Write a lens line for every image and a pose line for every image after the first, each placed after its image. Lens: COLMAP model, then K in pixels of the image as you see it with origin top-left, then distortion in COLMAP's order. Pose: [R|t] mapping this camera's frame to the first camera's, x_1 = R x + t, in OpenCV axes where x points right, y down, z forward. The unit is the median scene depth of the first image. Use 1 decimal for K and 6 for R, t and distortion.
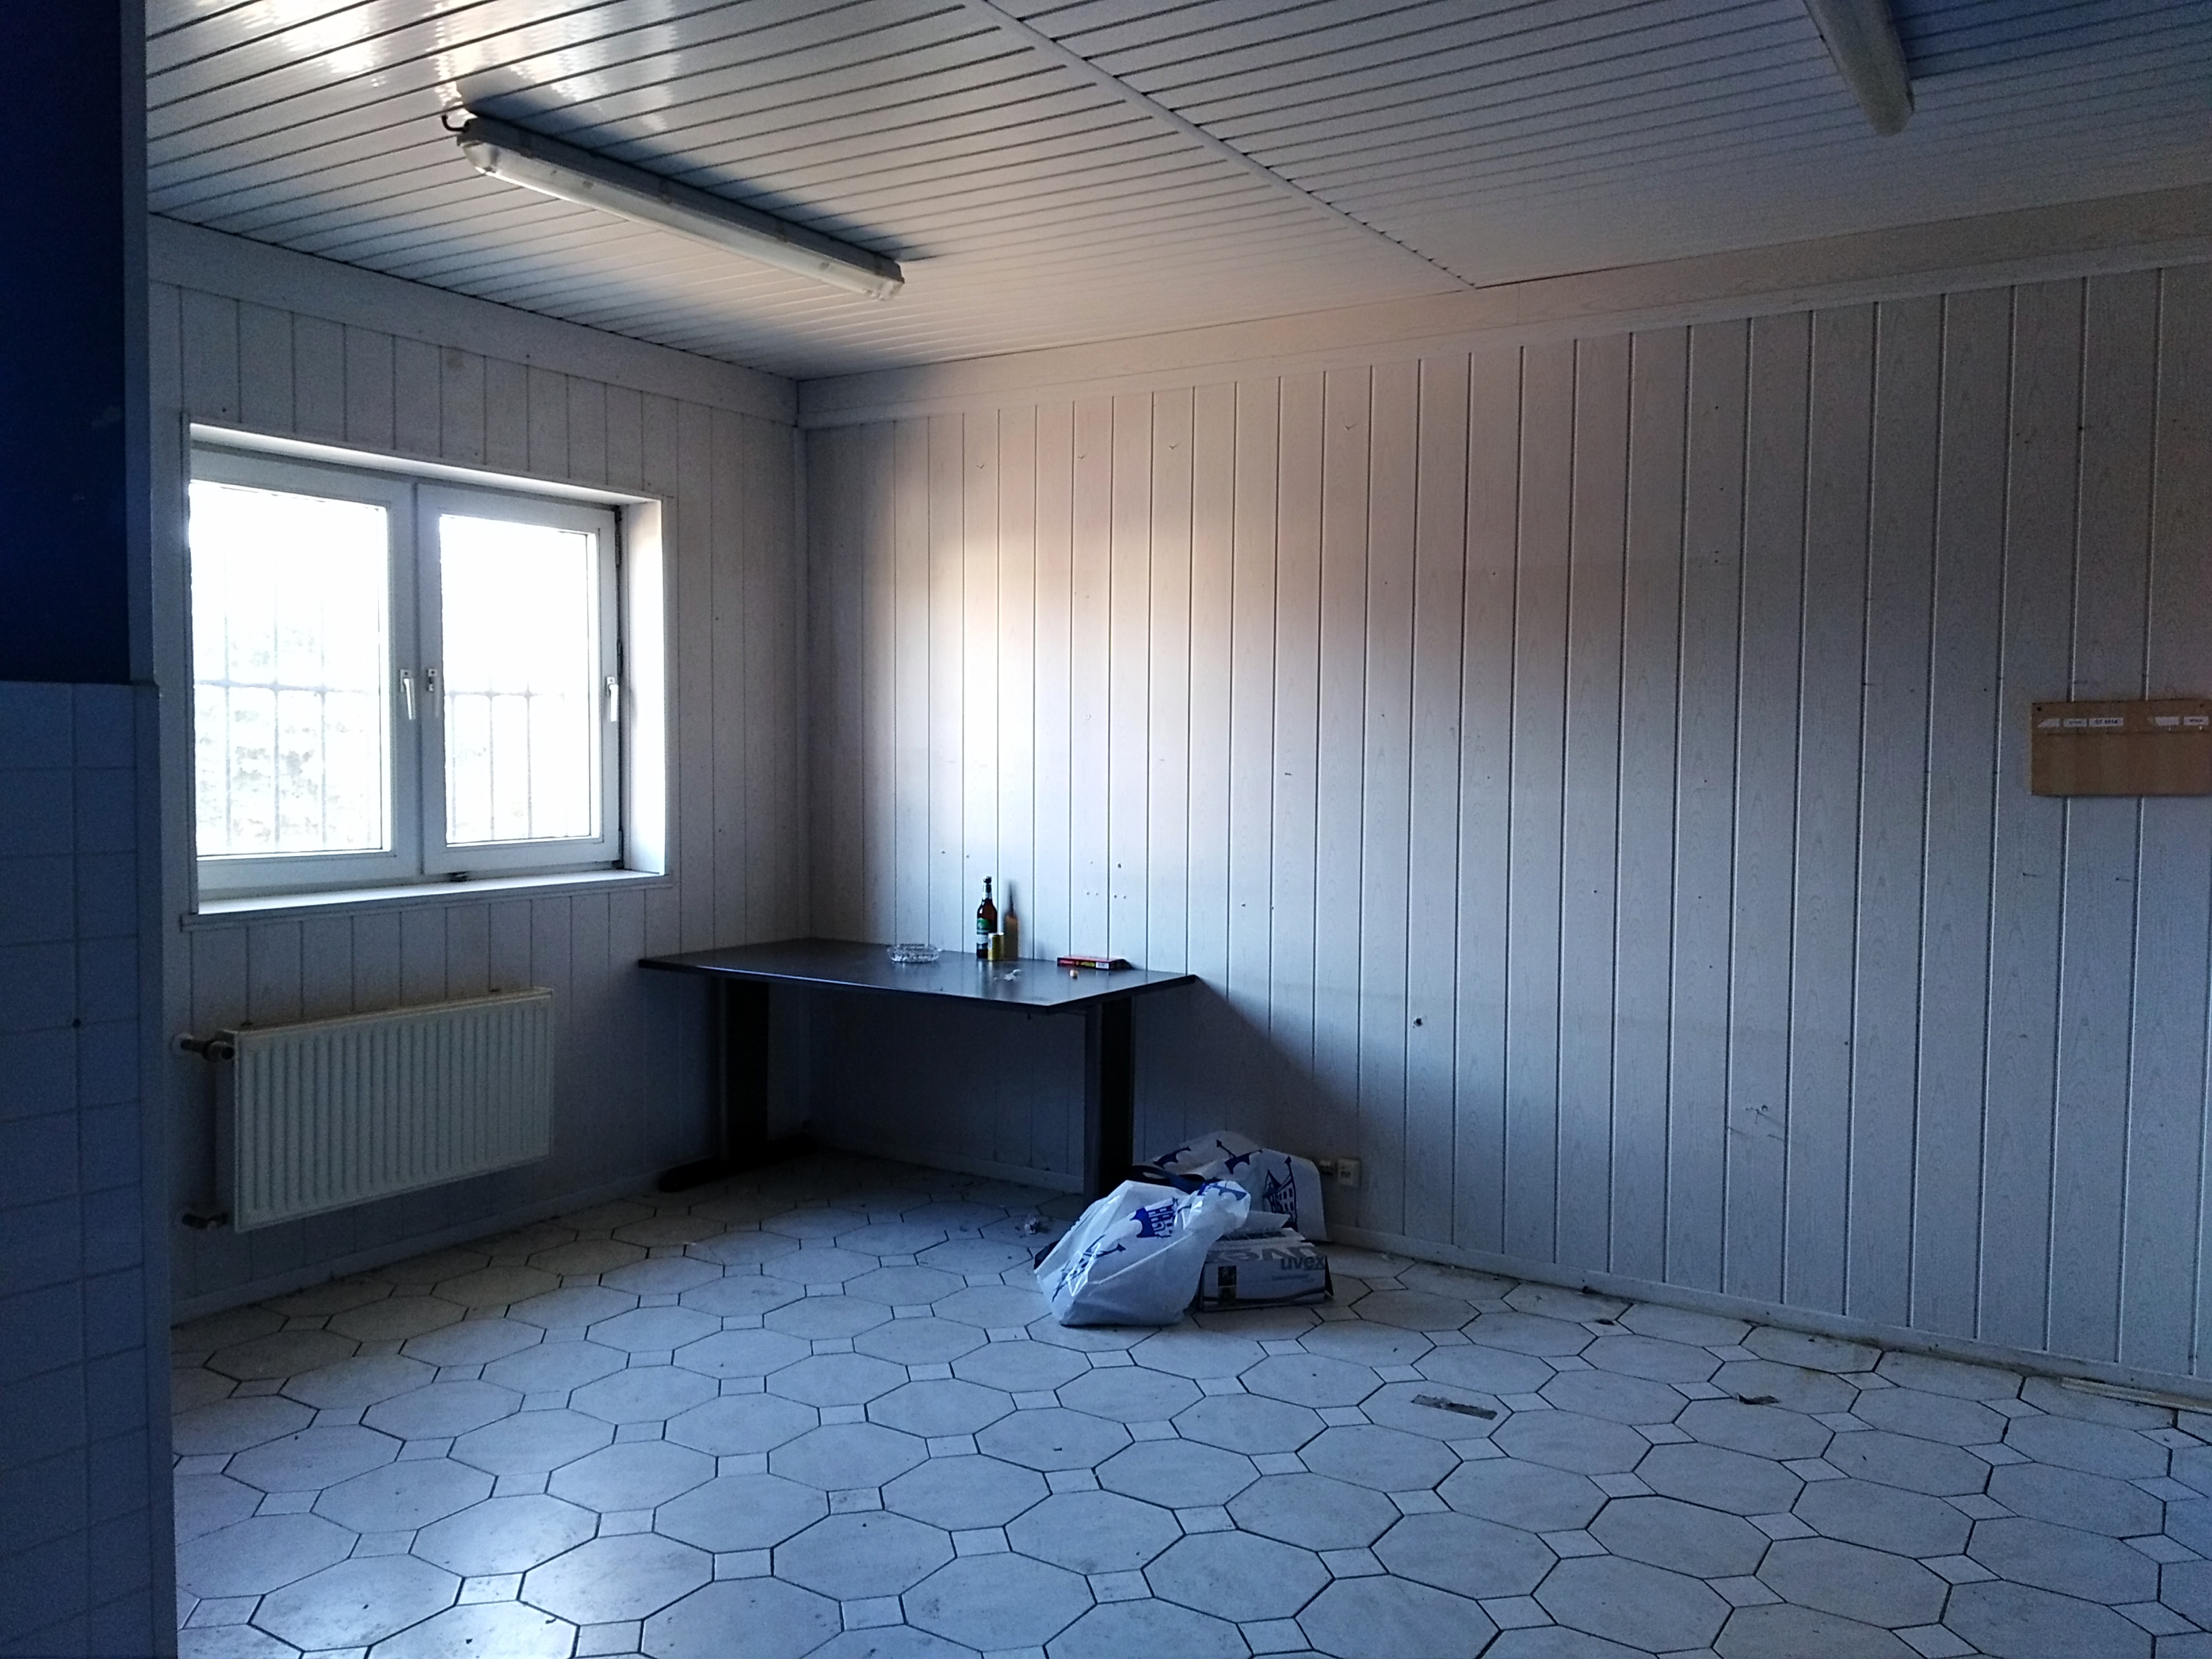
lens RADIAL K [[1704.4, 0, 1106.0], [0, 1704.4, 829.5], [0, 0, 1]] dist [0.033753, -0.002981]
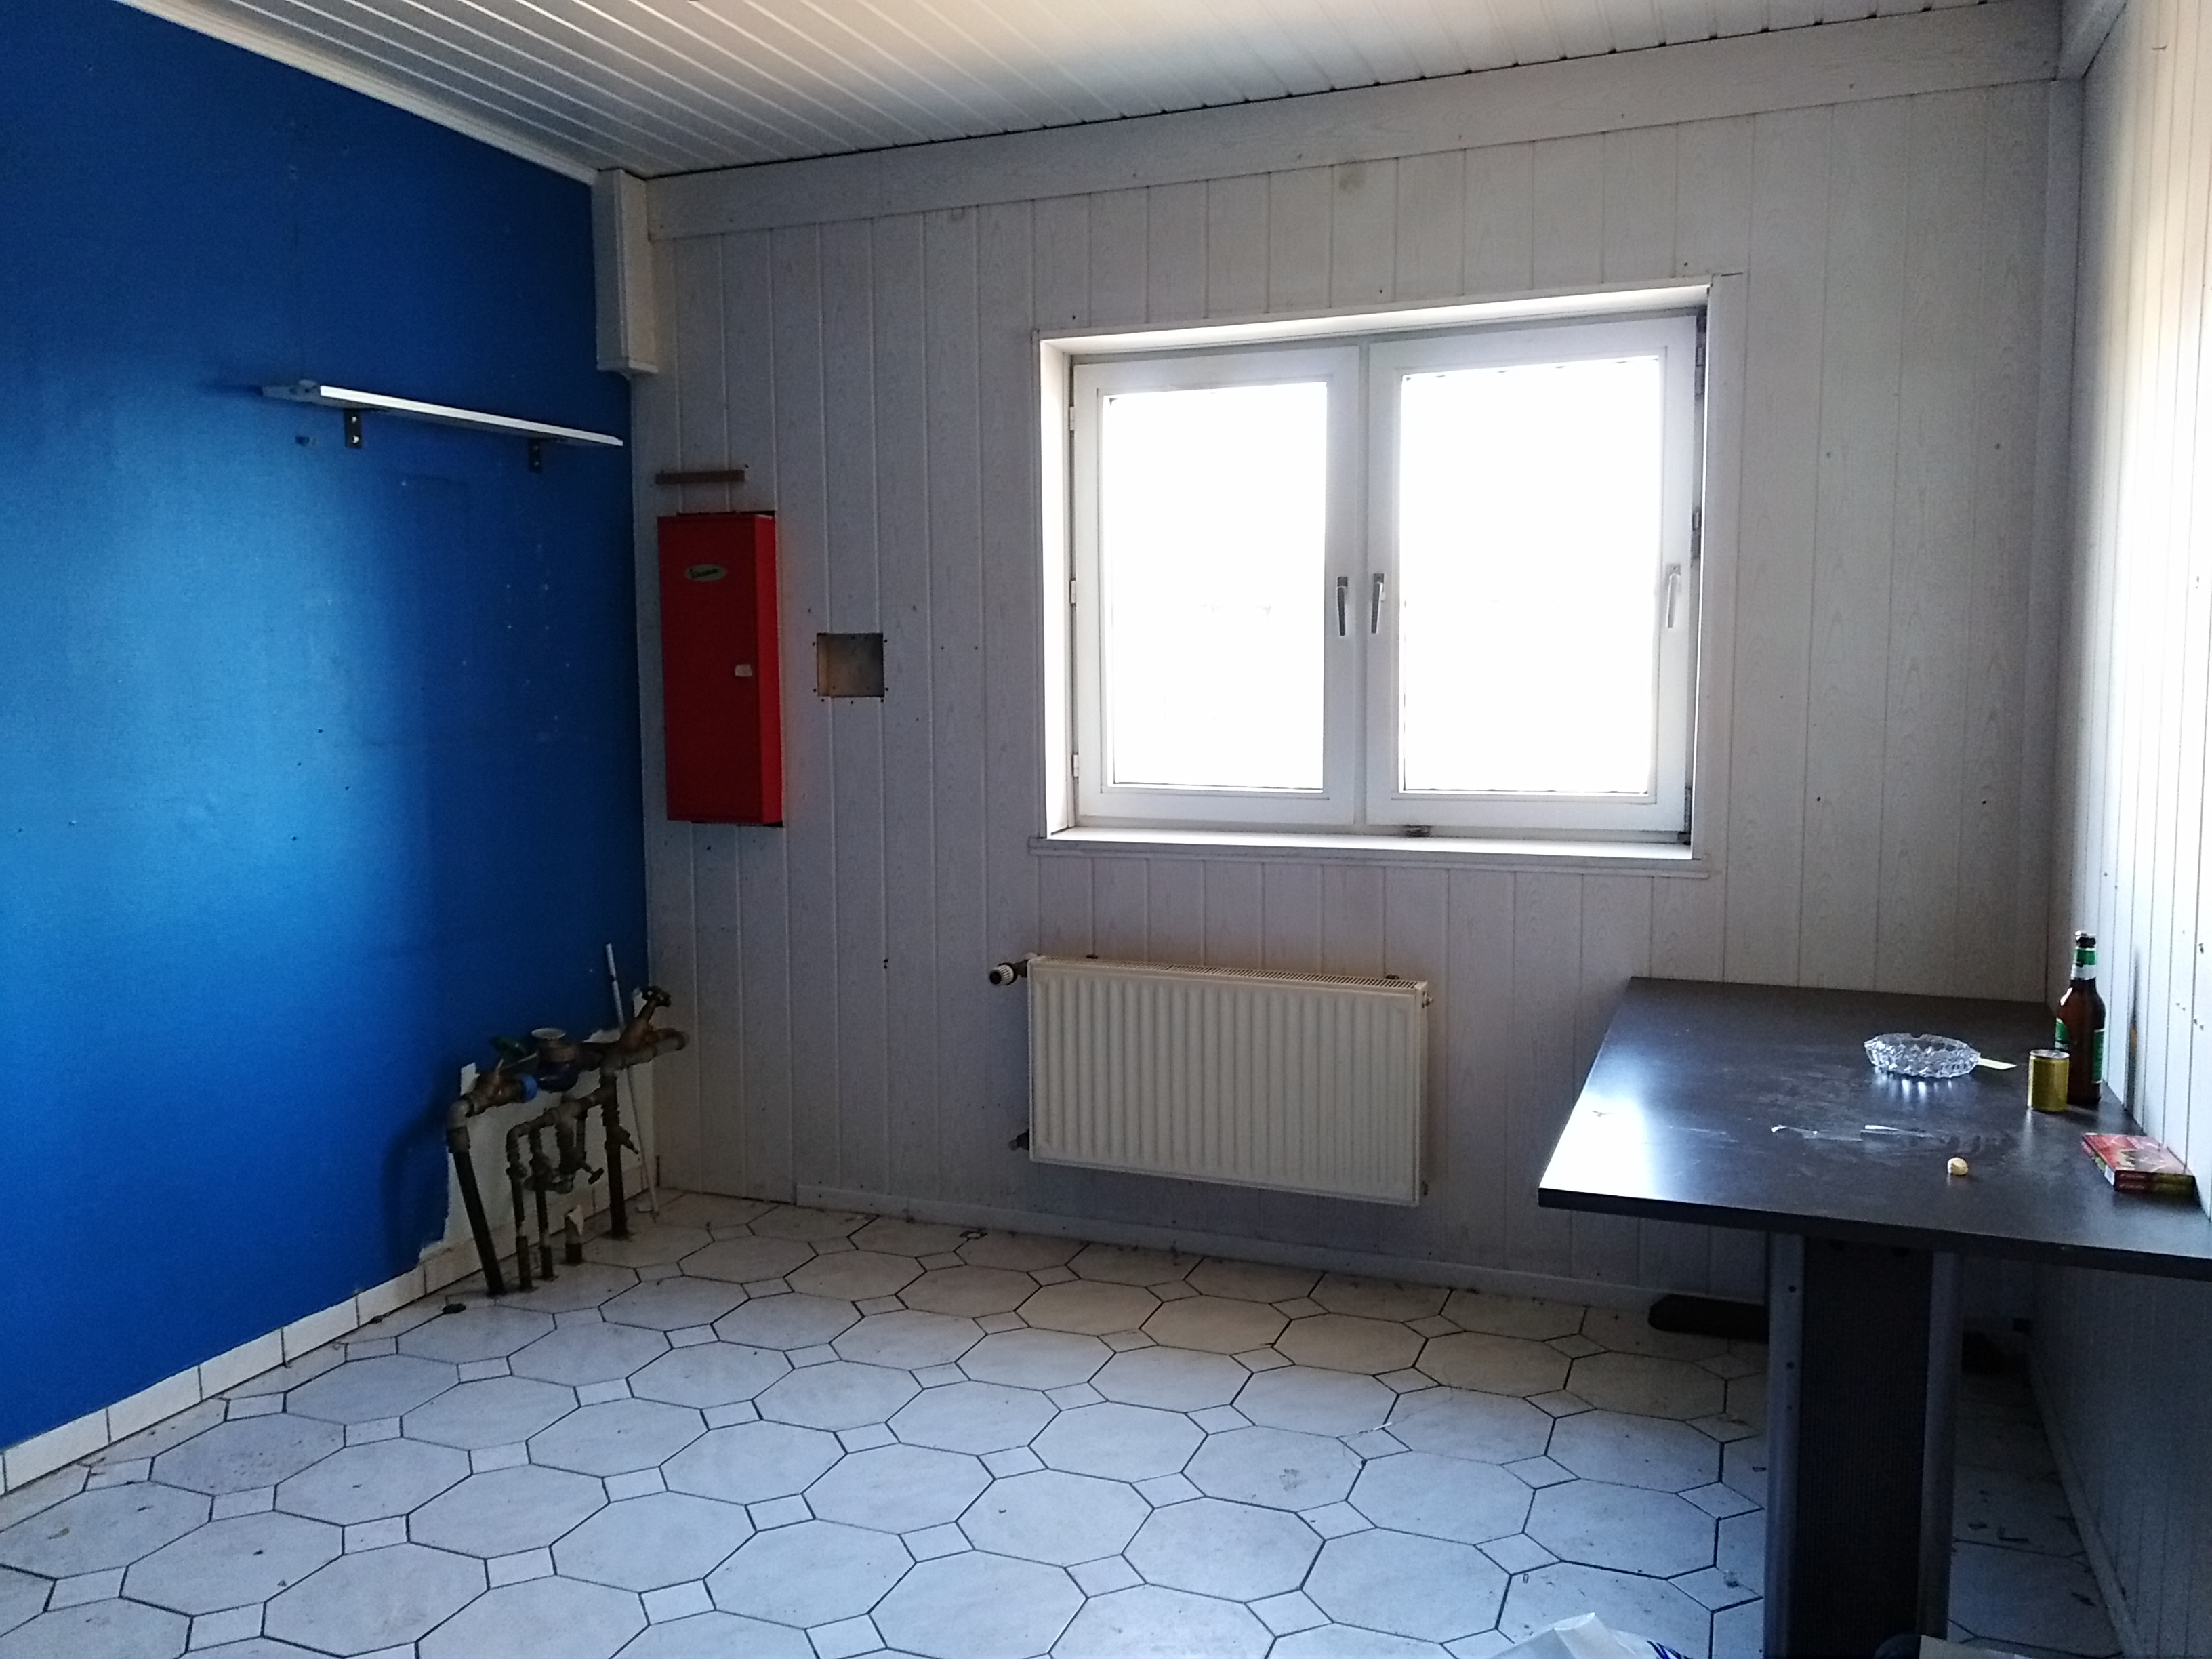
lens RADIAL K [[1704.4, 0, 1106.0], [0, 1704.4, 829.5], [0, 0, 1]] dist [0.033753, -0.002981]
pose [[0.200204, 0.086716, -0.975909, 0.392723], [-0.042088, 0.995917, 0.079860, -0.032231], [0.978850, 0.025086, 0.203036, 0.731323]]
